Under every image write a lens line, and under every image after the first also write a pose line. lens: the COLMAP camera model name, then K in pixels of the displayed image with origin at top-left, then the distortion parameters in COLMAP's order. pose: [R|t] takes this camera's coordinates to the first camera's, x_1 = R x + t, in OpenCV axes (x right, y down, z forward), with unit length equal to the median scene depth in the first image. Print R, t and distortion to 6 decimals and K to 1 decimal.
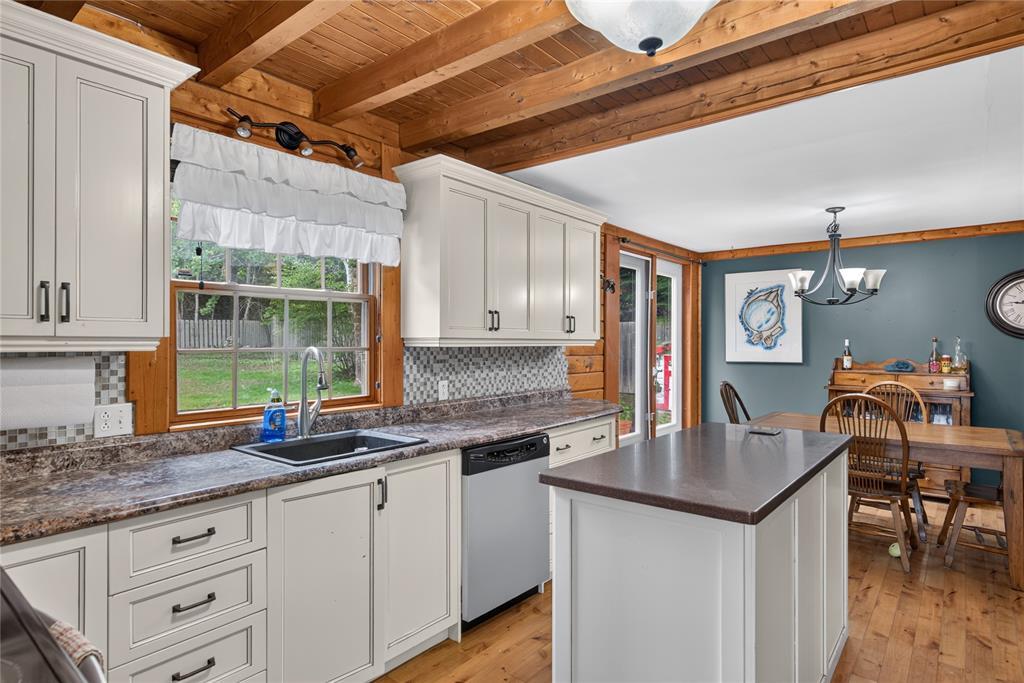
lens RADIAL K [[550.1, 0, 512.8], [0, 550.1, 340.6], [0, 0, 1]] dist [0.001170, -0.003621]
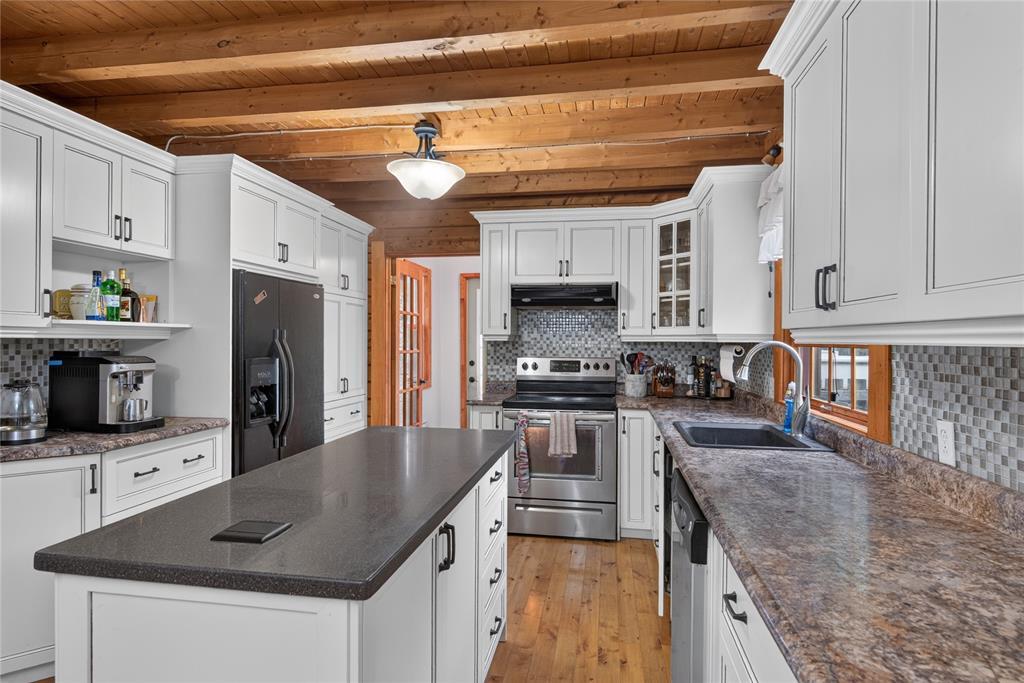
lens RADIAL K [[550.1, 0, 509.7], [0, 550.1, 341.9], [0, 0, 1]] dist [0.001170, -0.003621]
pose [[-0.876835, 0.000512, -0.480790, 0.409499], [-0.000373, 0.999998, 0.001746, 0.007155], [0.480791, 0.001710, -0.876834, 1.235051]]
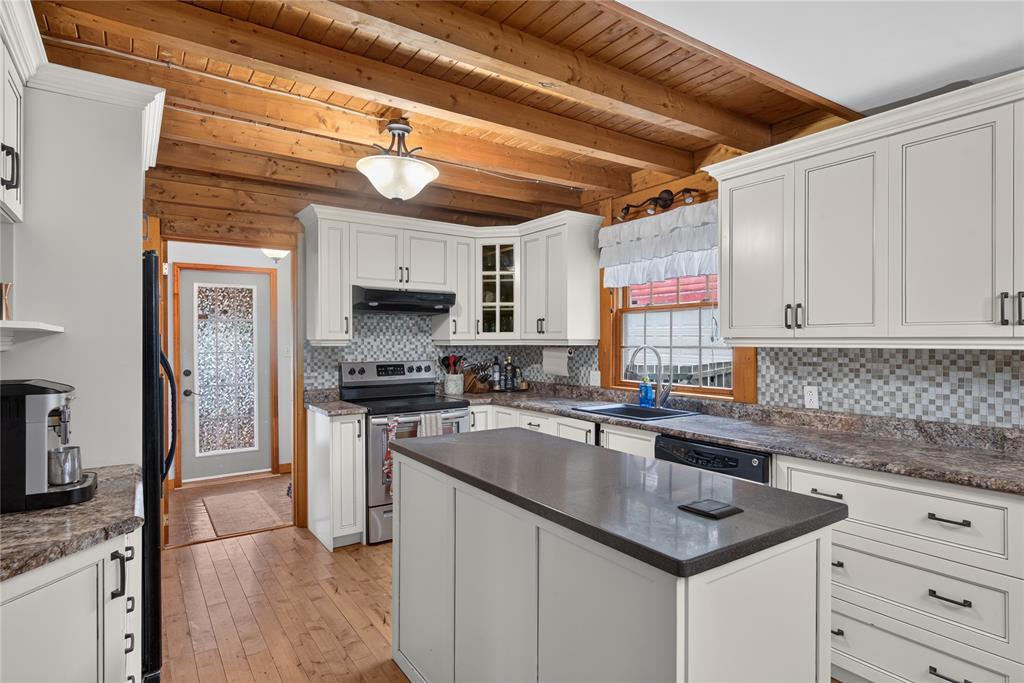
lens RADIAL K [[550.1, 0, 506.0], [0, 550.1, 340.7], [0, 0, 1]] dist [0.001170, -0.003621]
pose [[-0.294133, 0.003163, -0.955759, 0.861210], [0.006135, 0.999980, 0.001421, -0.004022], [0.955745, -0.005445, -0.294146, 0.801125]]
